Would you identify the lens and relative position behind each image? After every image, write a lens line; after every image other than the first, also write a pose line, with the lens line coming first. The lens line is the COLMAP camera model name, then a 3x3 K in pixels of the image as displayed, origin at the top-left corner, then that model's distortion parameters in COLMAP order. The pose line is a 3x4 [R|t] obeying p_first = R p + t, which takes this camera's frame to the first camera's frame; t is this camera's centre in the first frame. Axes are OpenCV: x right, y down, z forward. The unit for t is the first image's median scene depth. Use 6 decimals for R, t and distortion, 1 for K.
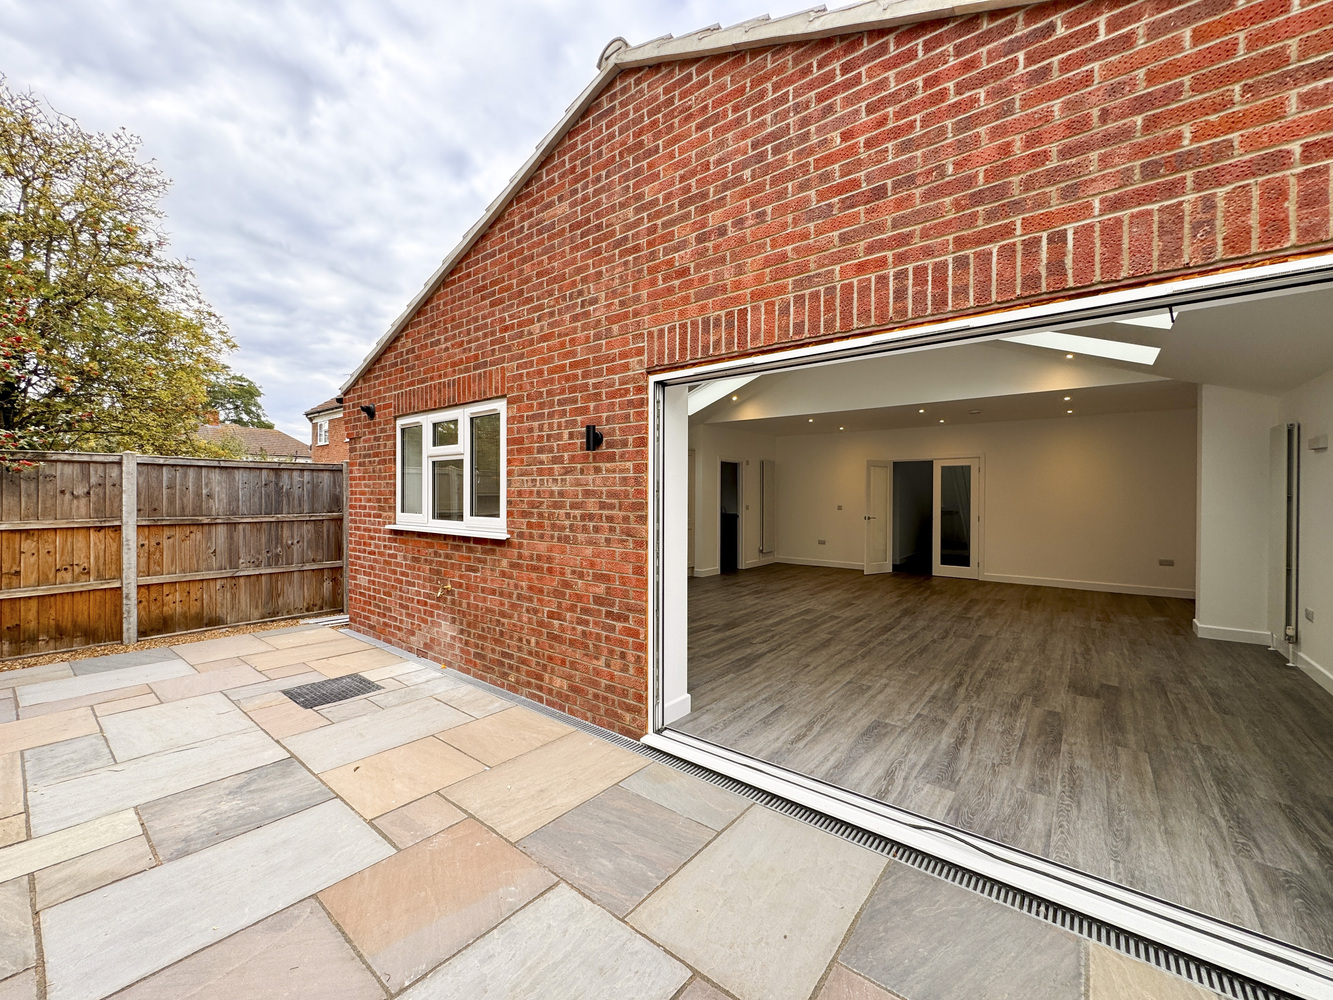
lens RADIAL K [[533.3, 0, 668.7], [0, 533.3, 495.6], [0, 0, 1]] dist [0.000936, -0.000300]
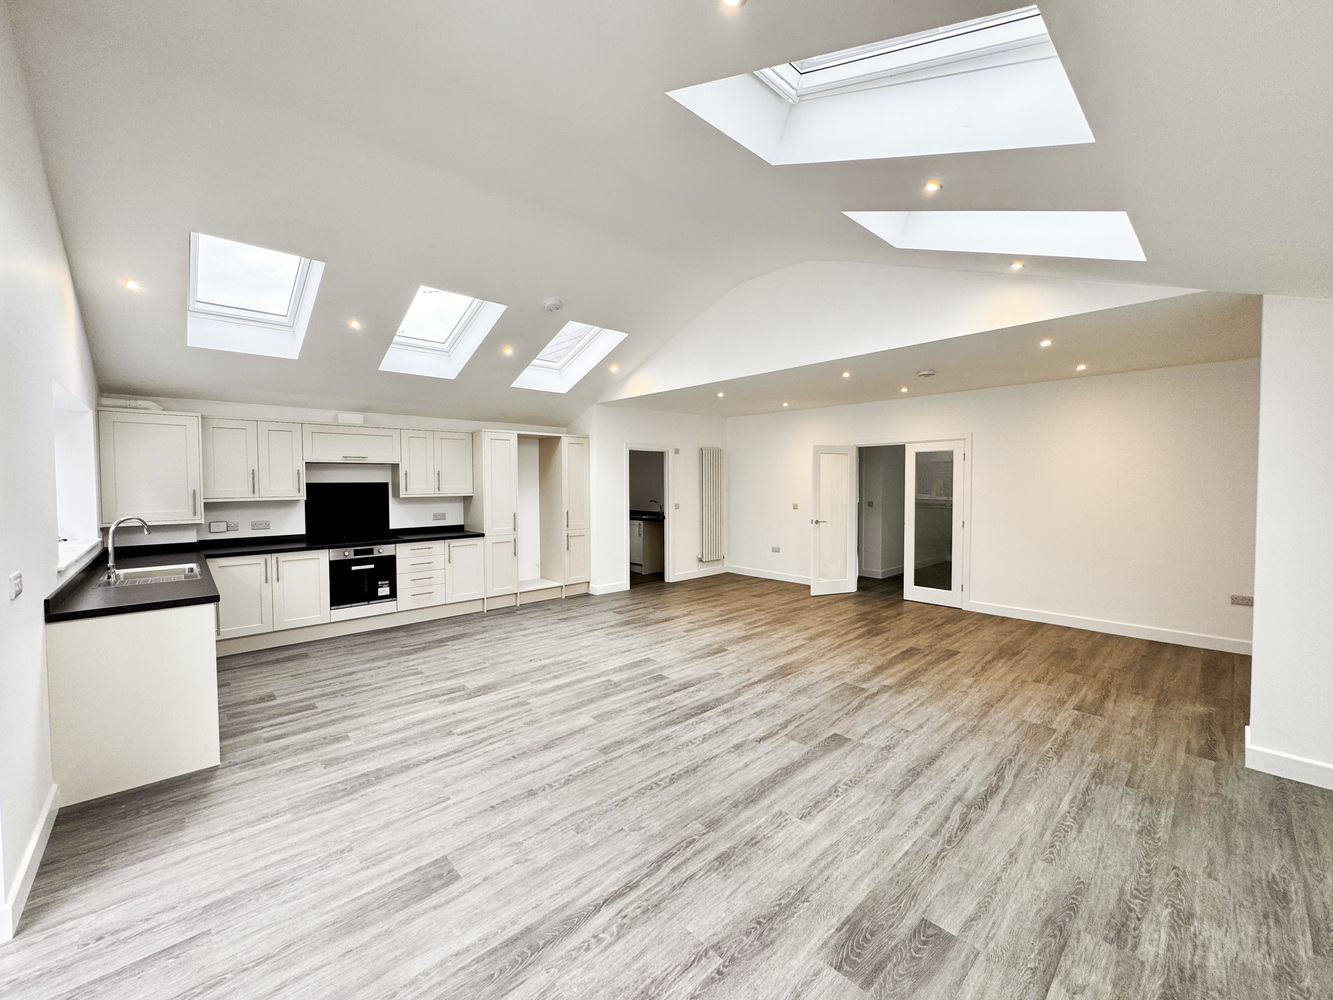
lens RADIAL K [[533.3, 0, 668.1], [0, 533.3, 499.4], [0, 0, 1]] dist [0.000936, -0.000300]
pose [[0.988337, -0.002046, -0.152268, 0.307917], [0.007002, 0.999463, 0.032014, -0.017159], [0.152121, -0.032707, 0.987821, 0.238489]]
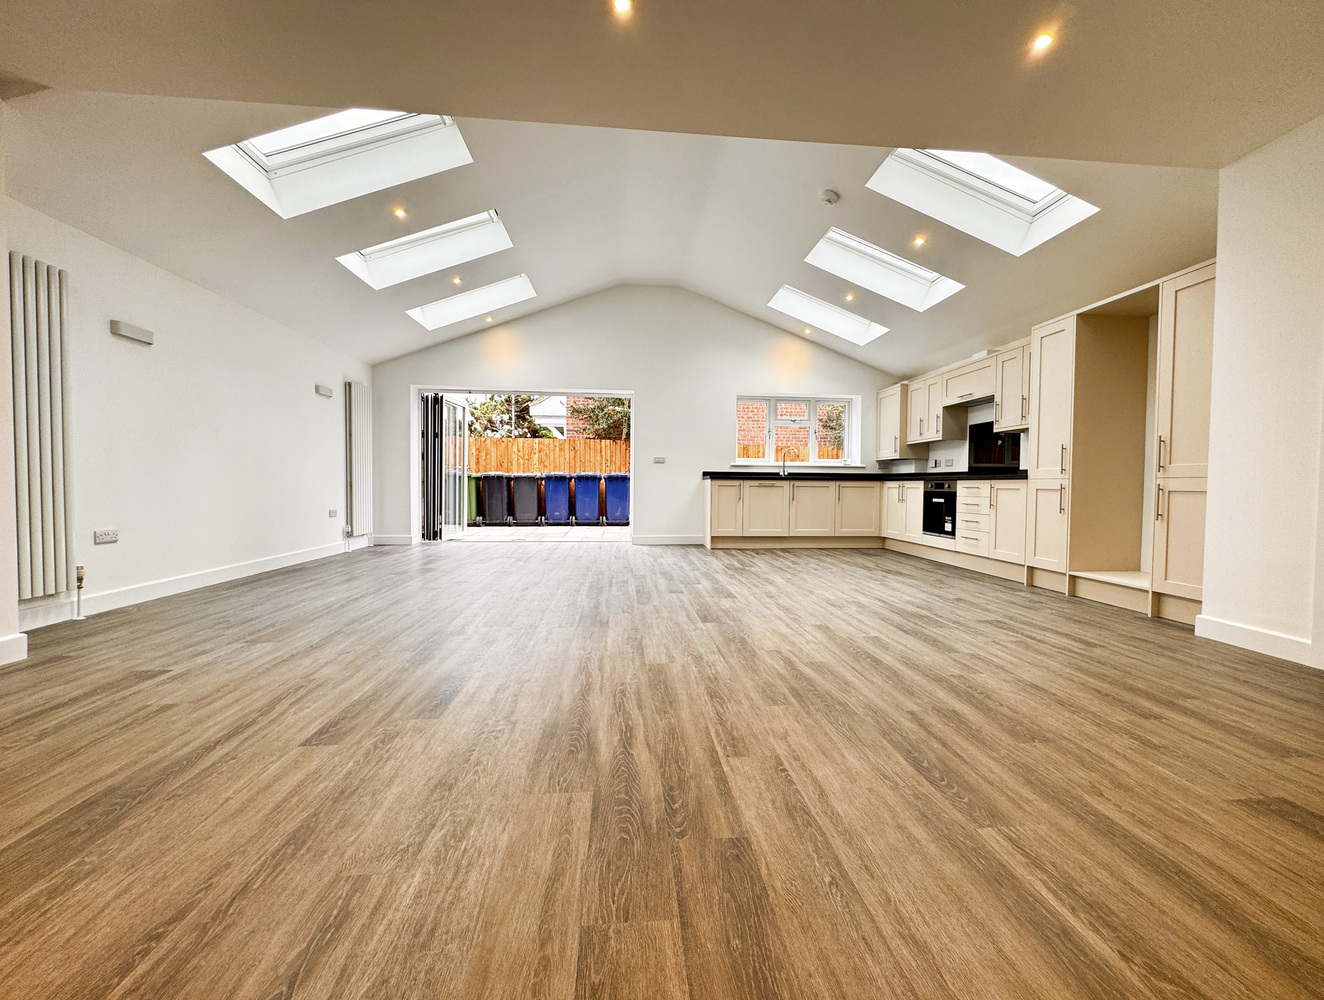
lens RADIAL K [[535.2, 0, 675.9], [0, 535.2, 501.0], [0, 0, 1]] dist [-0.001039, 0.000086]
pose [[-0.720892, 0.012692, -0.692931, 0.553125], [-0.013544, 0.999383, 0.032396, 0.062405], [0.692915, 0.032739, -0.720275, 1.040840]]
